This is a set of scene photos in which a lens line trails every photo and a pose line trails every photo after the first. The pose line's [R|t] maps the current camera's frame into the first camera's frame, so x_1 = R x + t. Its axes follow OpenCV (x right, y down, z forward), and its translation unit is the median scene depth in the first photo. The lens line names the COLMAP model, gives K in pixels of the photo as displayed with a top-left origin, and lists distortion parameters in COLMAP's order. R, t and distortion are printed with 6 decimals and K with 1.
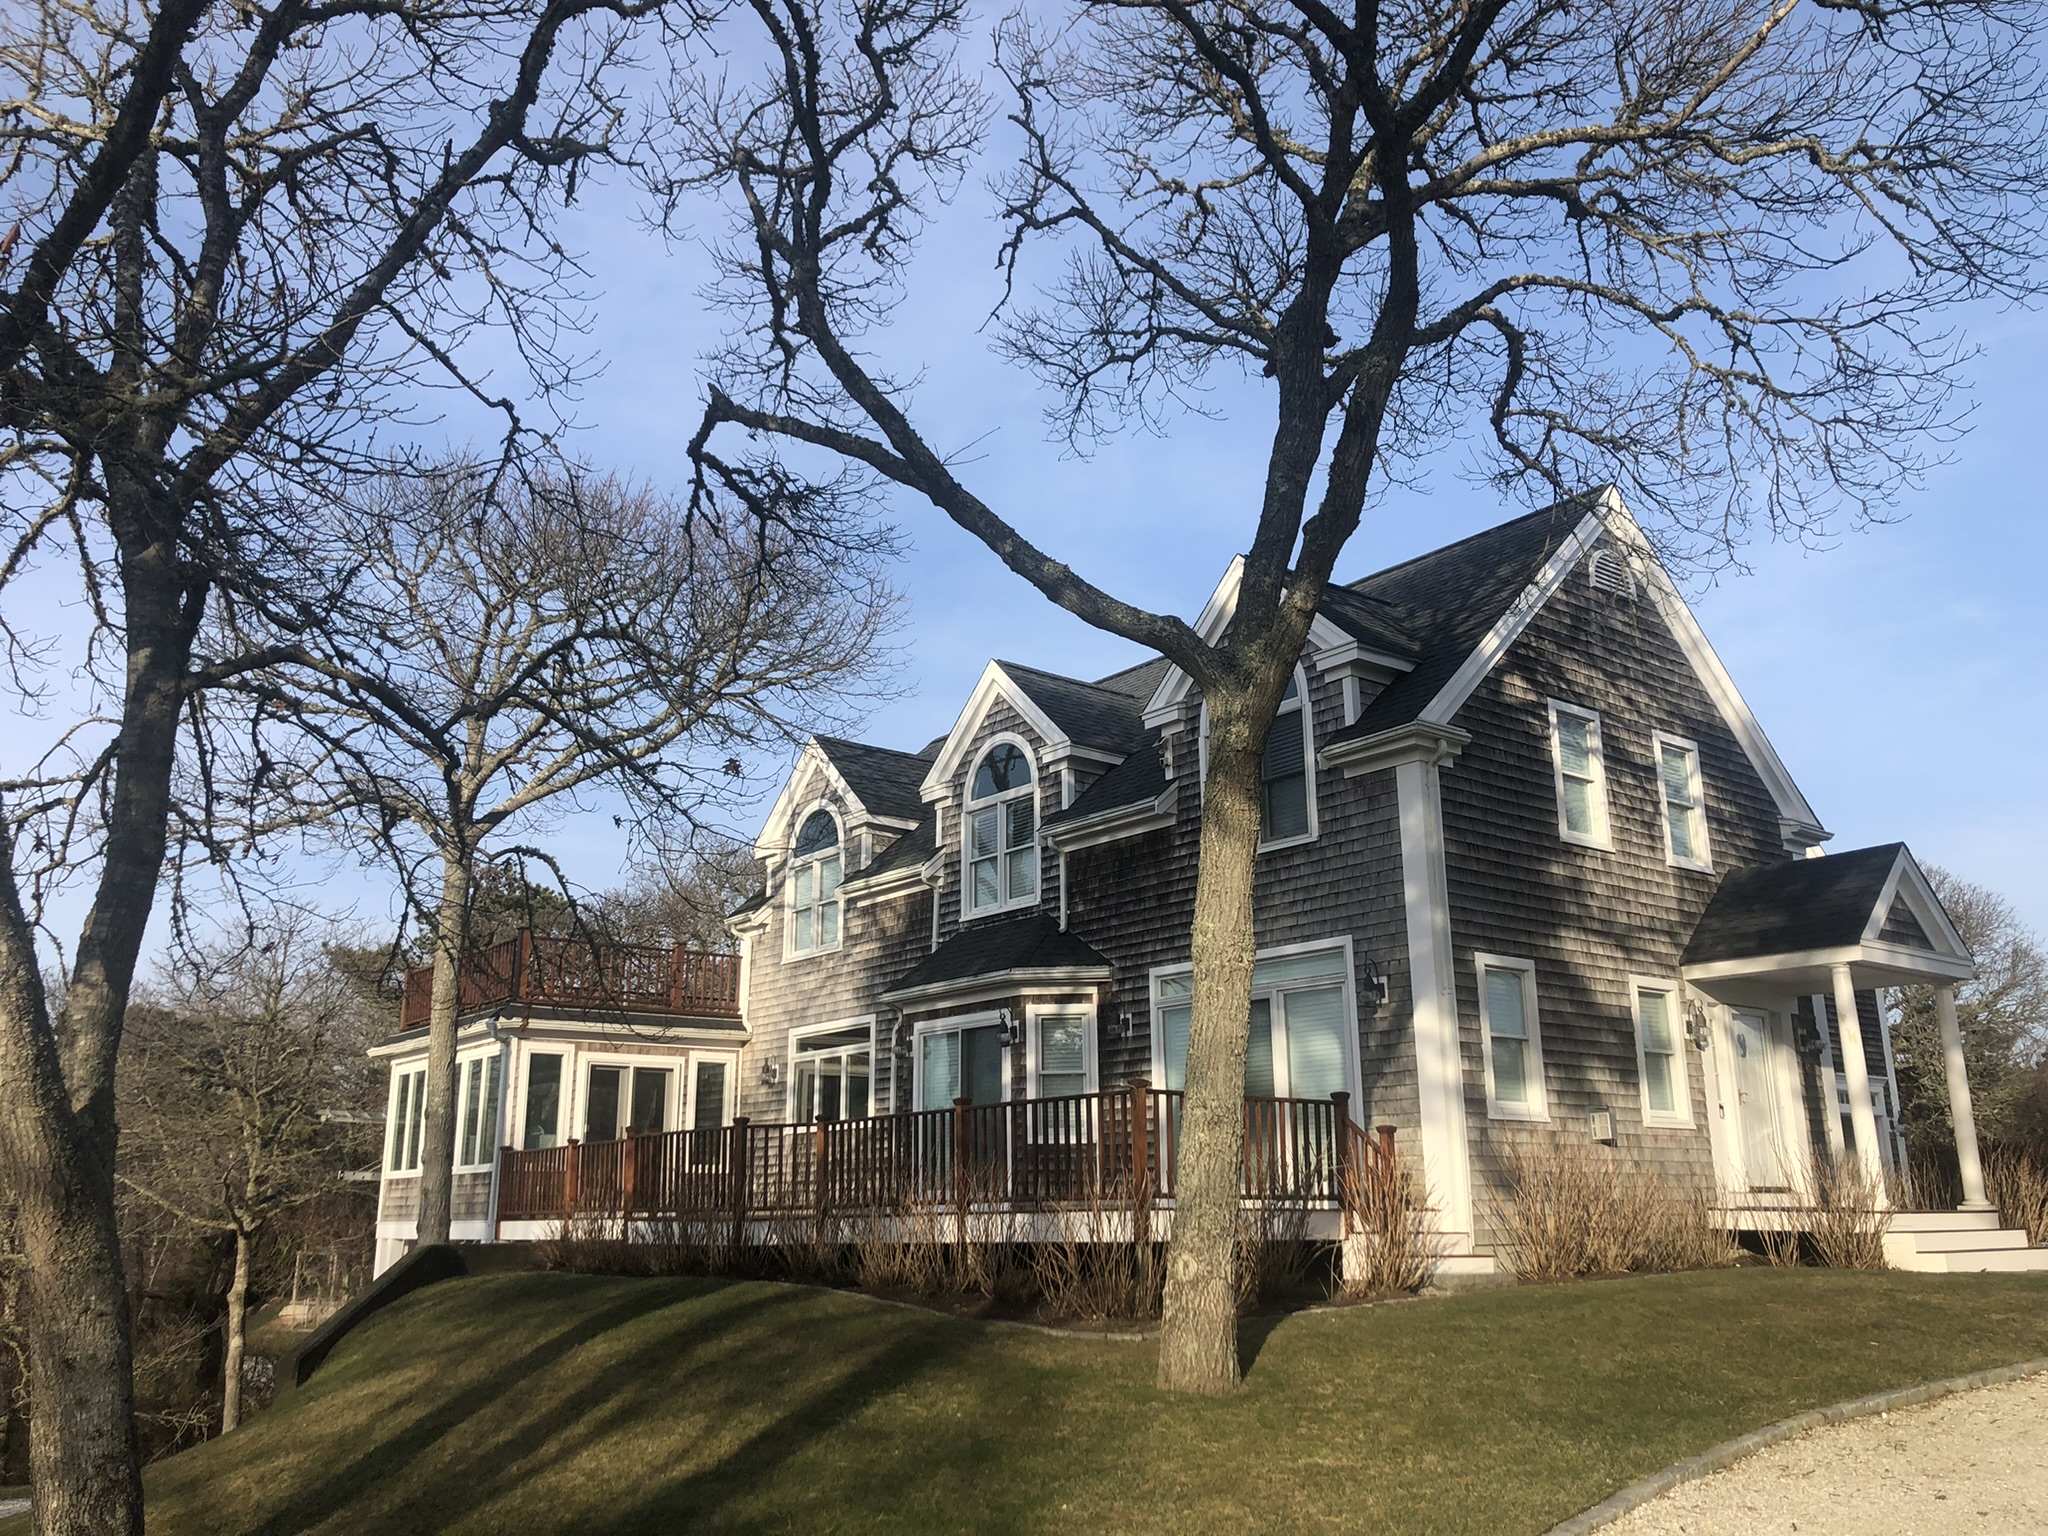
lens RADIAL K [[1661.0, 0, 1024.0], [0, 1661.0, 768.0], [0, 0, 1]] dist [0.097699, -0.274864]
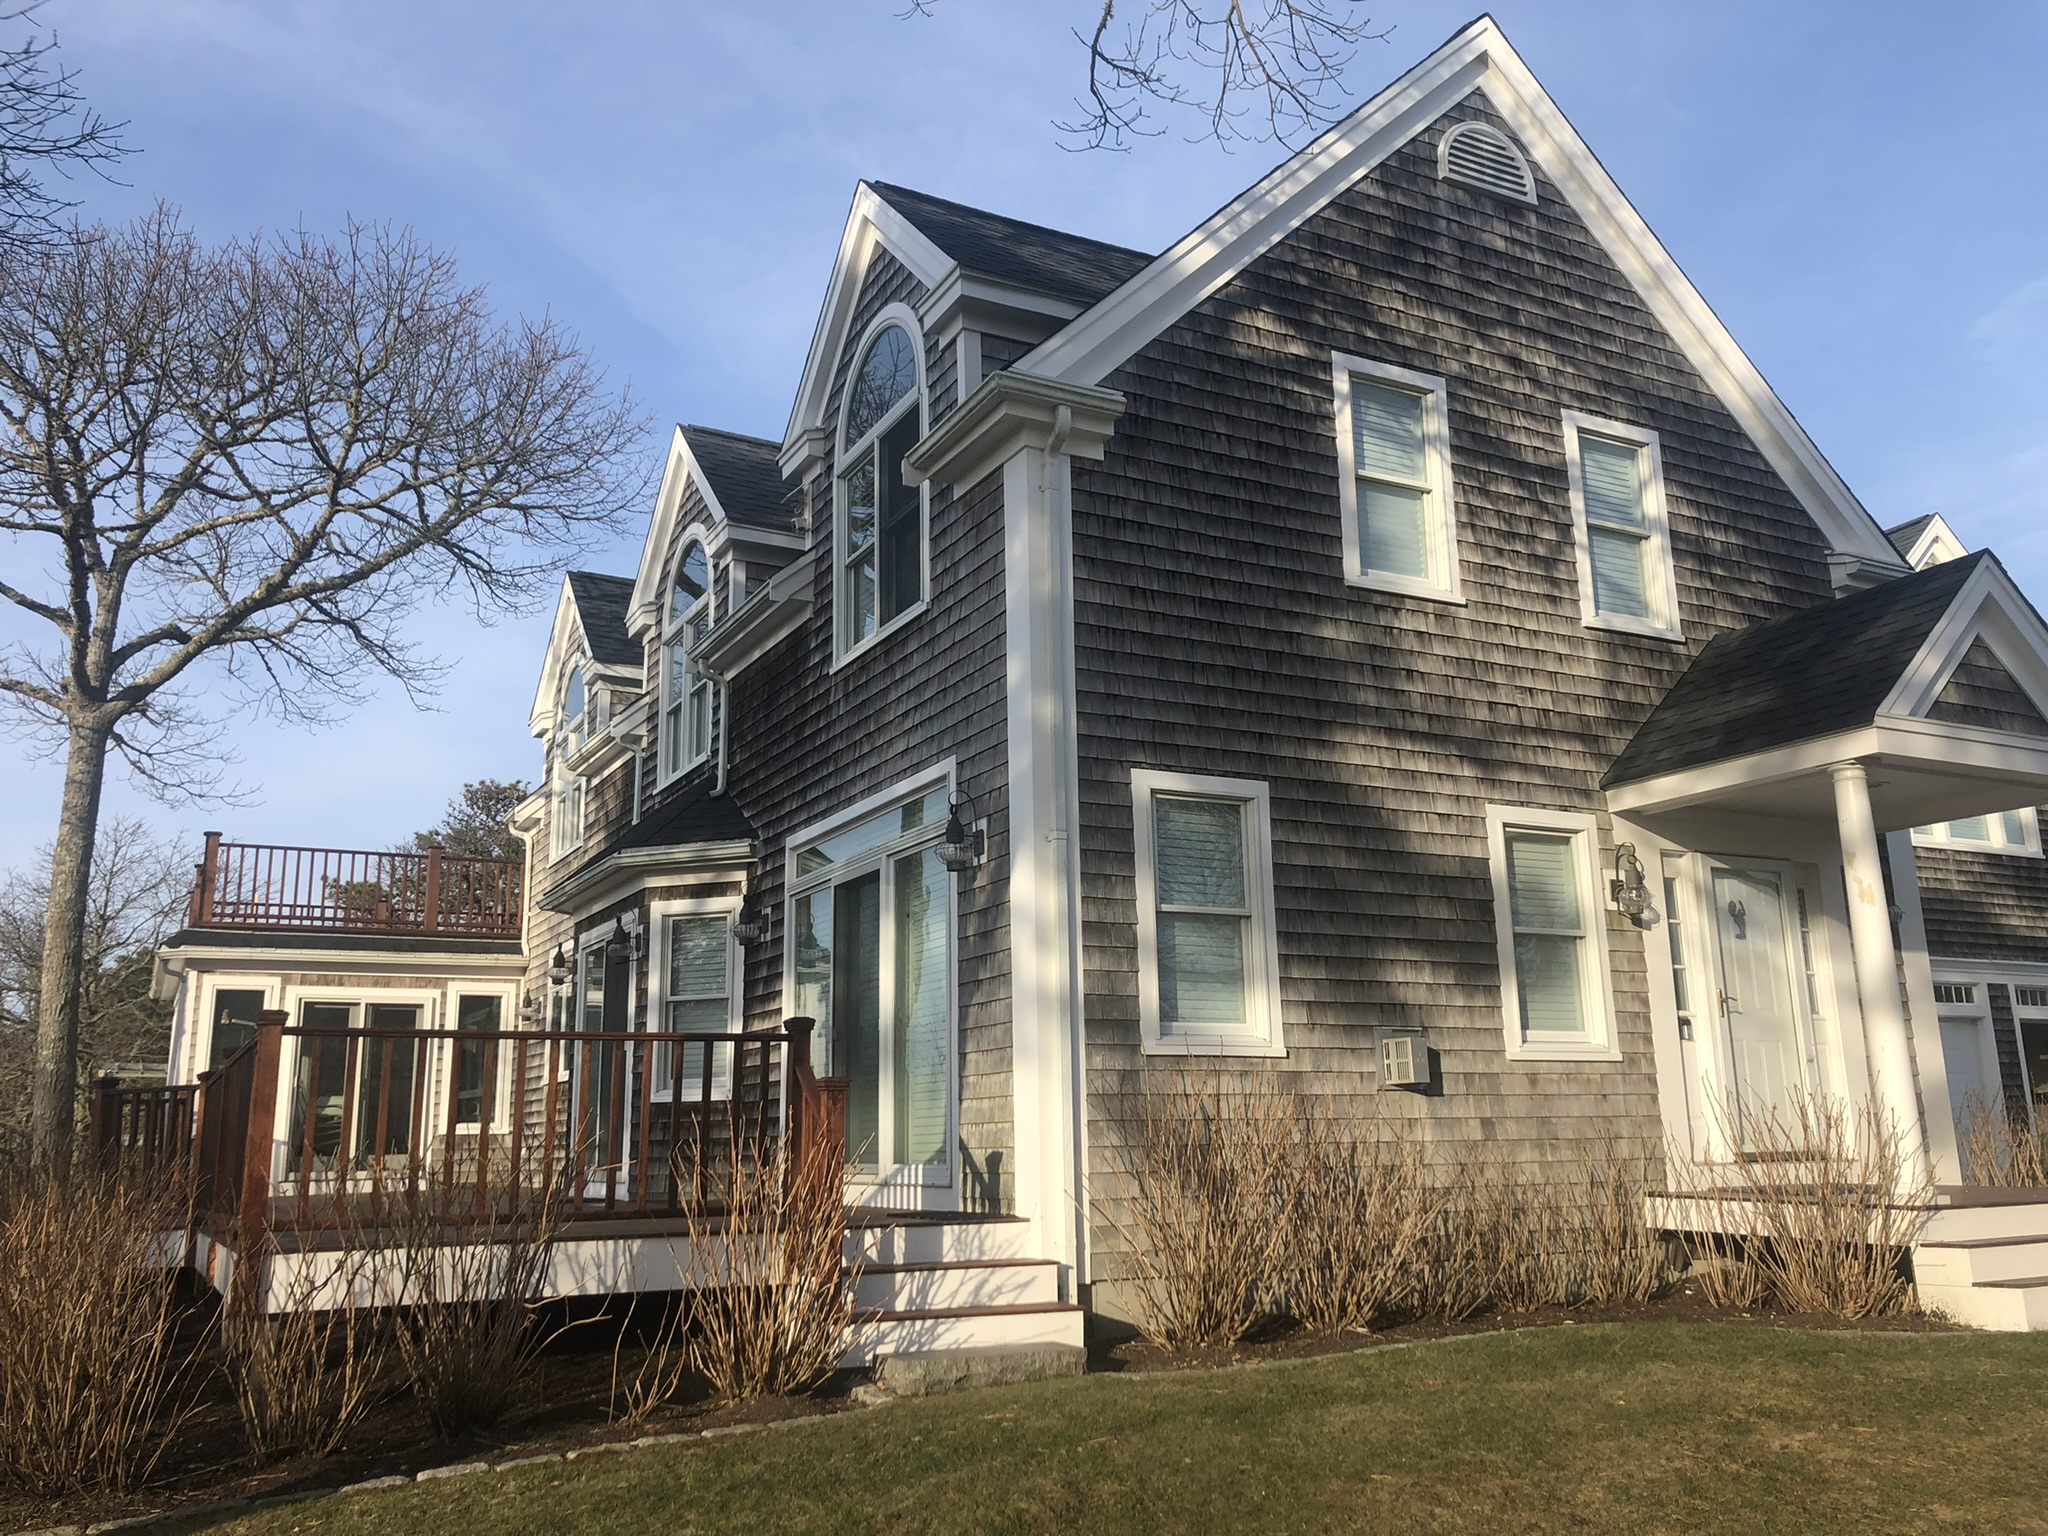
lens RADIAL K [[1661.0, 0, 1024.0], [0, 1661.0, 768.0], [0, 0, 1]] dist [0.097699, -0.274864]
pose [[0.983460, -0.052515, -0.173343, 0.293514], [0.060106, 0.997436, 0.038833, 0.075032], [0.170859, -0.048609, 0.984096, 0.376252]]
